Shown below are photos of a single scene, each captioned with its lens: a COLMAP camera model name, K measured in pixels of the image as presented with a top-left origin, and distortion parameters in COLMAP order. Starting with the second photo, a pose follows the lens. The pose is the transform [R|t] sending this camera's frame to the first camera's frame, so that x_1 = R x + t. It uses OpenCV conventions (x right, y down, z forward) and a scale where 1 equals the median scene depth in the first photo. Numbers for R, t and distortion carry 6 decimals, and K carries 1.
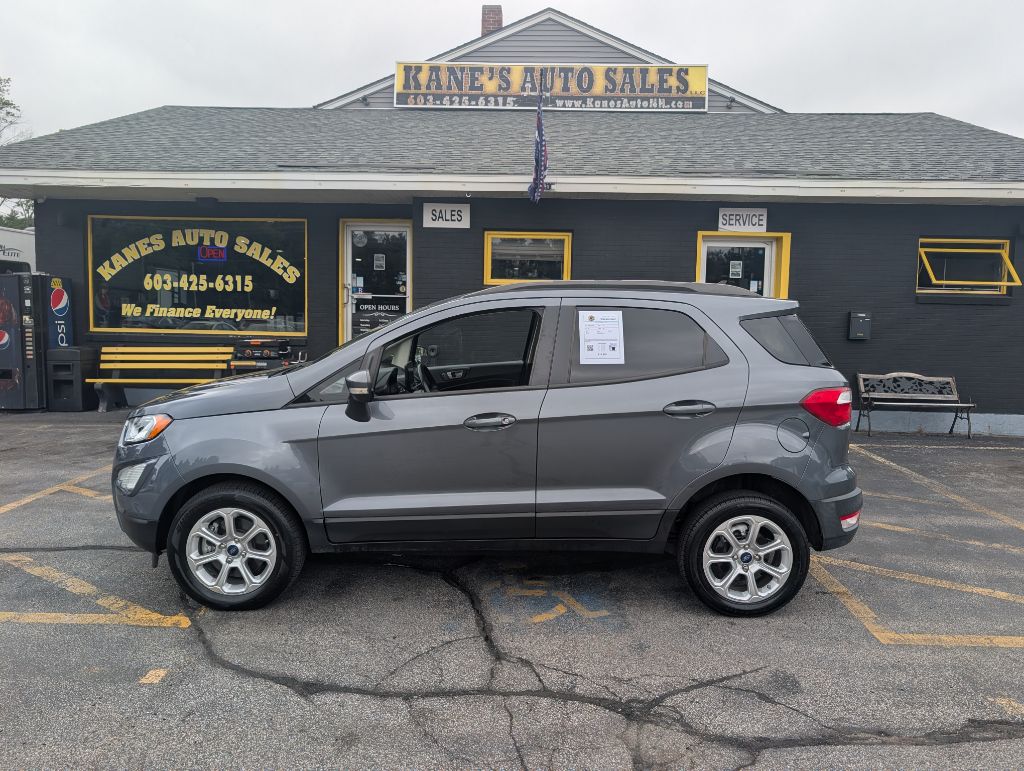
lens RADIAL K [[771.7, 0, 506.0], [0, 771.7, 385.7], [0, 0, 1]] dist [0.005606, -0.002163]
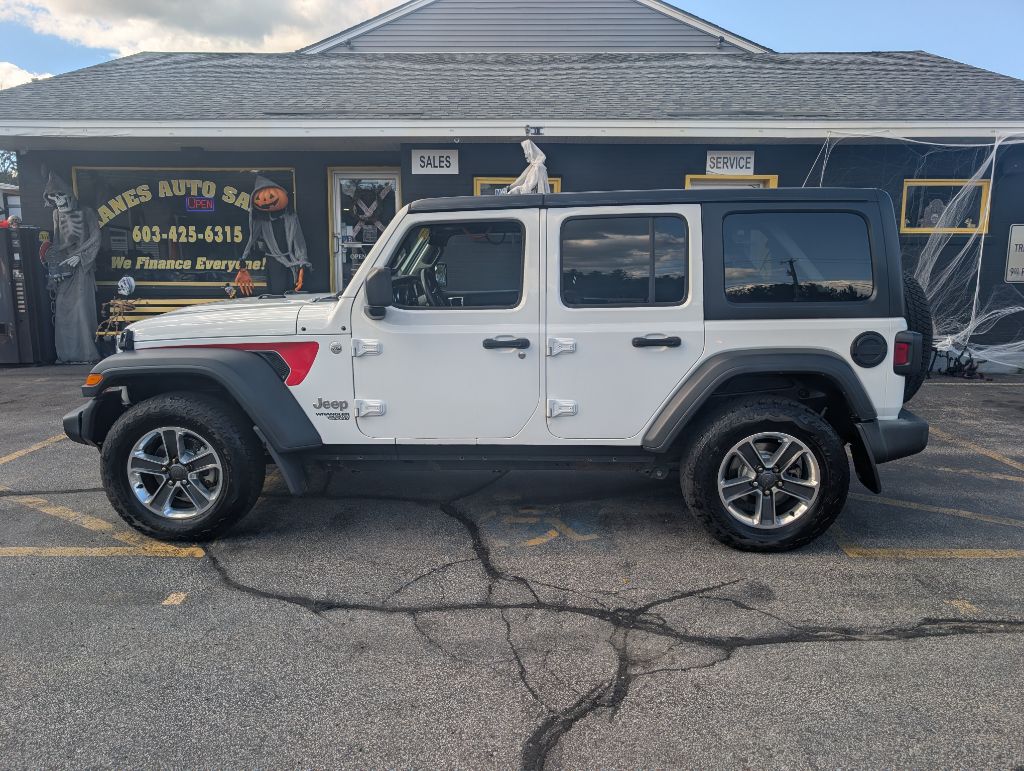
lens RADIAL K [[771.1, 0, 510.7], [0, 771.1, 391.1], [0, 0, 1]] dist [0.005943, -0.001111]
pose [[0.999714, -0.017816, 0.015937, -0.000369], [0.016654, 0.997390, 0.070260, 0.005879], [-0.017147, -0.069974, 0.997401, -0.016157]]
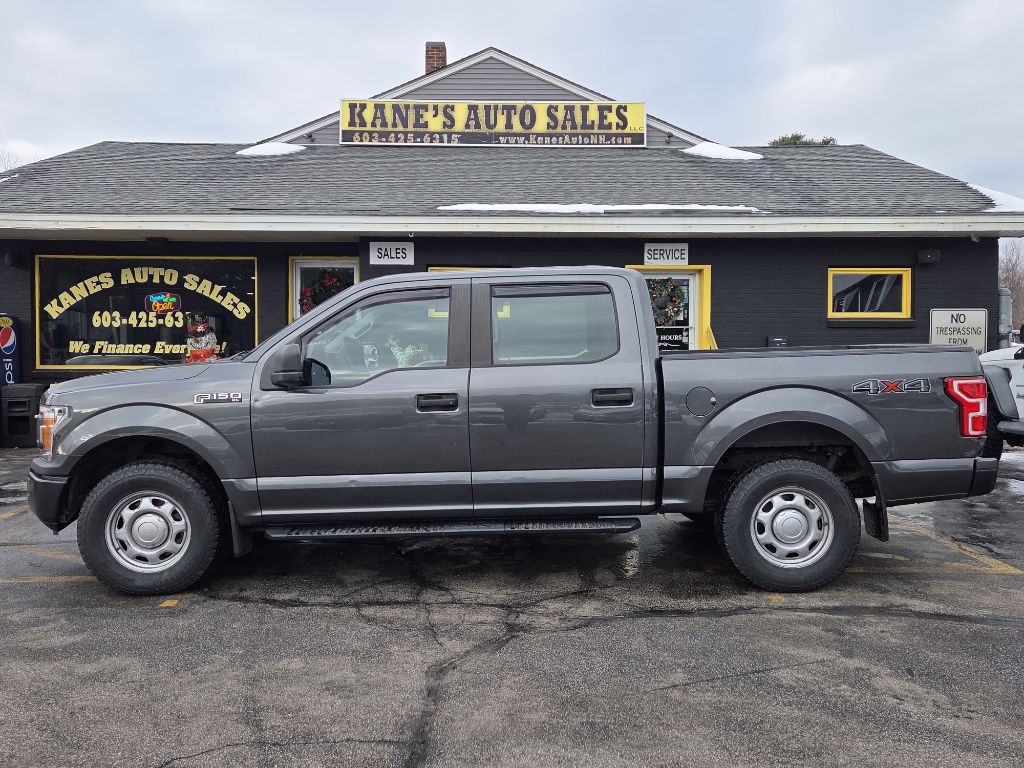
lens RADIAL K [[858.7, 0, 510.9], [0, 858.7, 379.0], [0, 0, 1]] dist [0.100192, -0.119702]
pose [[0.998610, -0.019560, 0.048942, 0.023338], [0.022374, 0.998087, -0.057637, 0.022502], [-0.047721, 0.058652, 0.997137, -0.166891]]
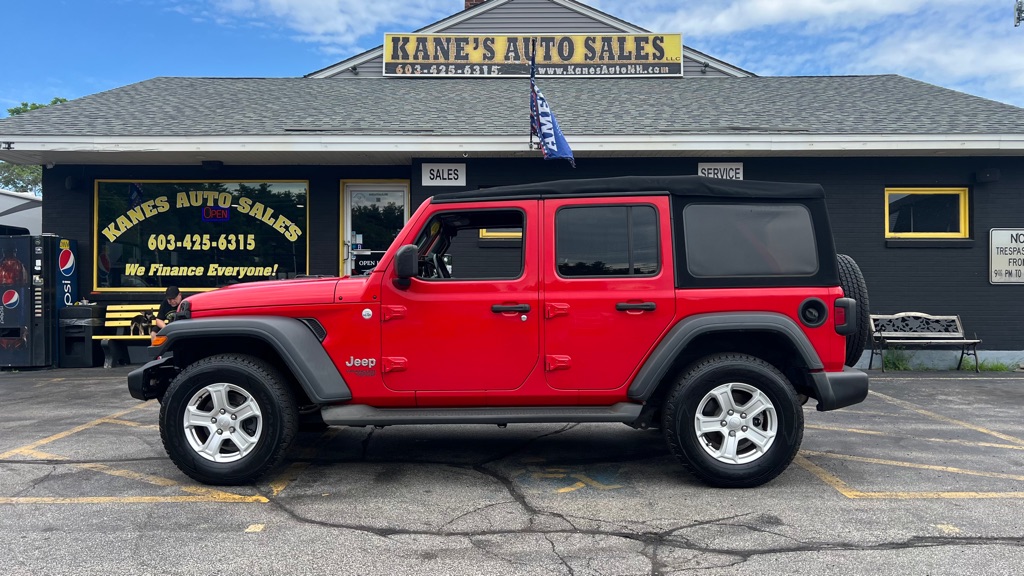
lens RADIAL K [[809.8, 0, 502.6], [0, 809.8, 287.4], [0, 0, 1]] dist [0.052309, -0.075265]
pose [[0.999443, -0.018914, 0.027507, -0.026652], [0.021355, 0.995590, -0.091343, 0.035189], [-0.025658, 0.091879, 0.995440, -0.091073]]
